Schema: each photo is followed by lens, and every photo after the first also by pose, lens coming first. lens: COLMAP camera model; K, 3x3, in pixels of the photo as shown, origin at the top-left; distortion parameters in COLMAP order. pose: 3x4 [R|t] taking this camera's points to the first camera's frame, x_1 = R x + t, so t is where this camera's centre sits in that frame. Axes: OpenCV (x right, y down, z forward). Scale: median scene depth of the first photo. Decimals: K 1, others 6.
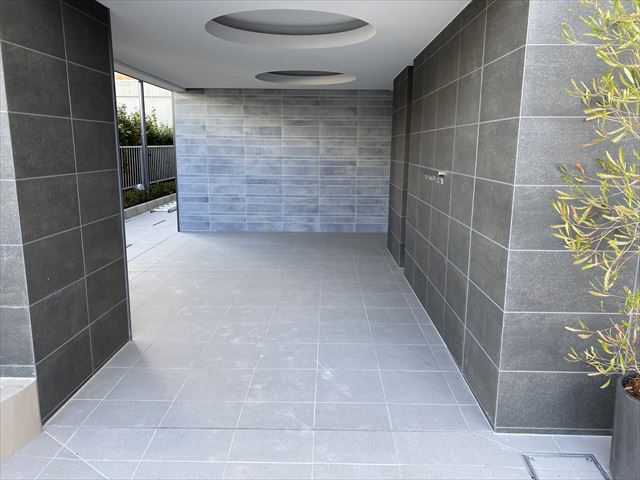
lens RADIAL K [[483.2, 0, 327.9], [0, 483.2, 238.7], [0, 0, 1]] dist [0.023416, -0.009251]
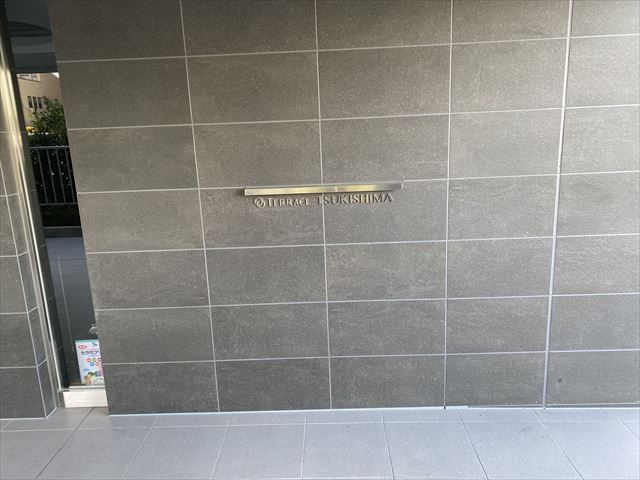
lens RADIAL K [[483.2, 0, 327.9], [0, 483.2, 238.7], [0, 0, 1]] dist [0.023416, -0.009251]
pose [[0.017187, -0.221680, 0.974968, -0.375931], [0.222481, 0.951513, 0.212426, -0.201807], [-0.974786, 0.213261, 0.065673, 0.954725]]
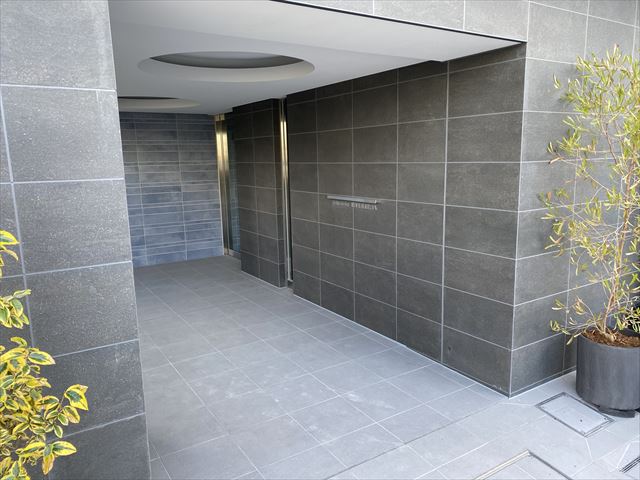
lens RADIAL K [[483.2, 0, 327.9], [0, 483.2, 238.7], [0, 0, 1]] dist [0.023416, -0.009251]
pose [[0.835507, -0.119008, 0.536438, -0.445556], [0.130133, 0.991347, 0.017245, -0.071625], [-0.533848, 0.055400, 0.843764, 0.079212]]
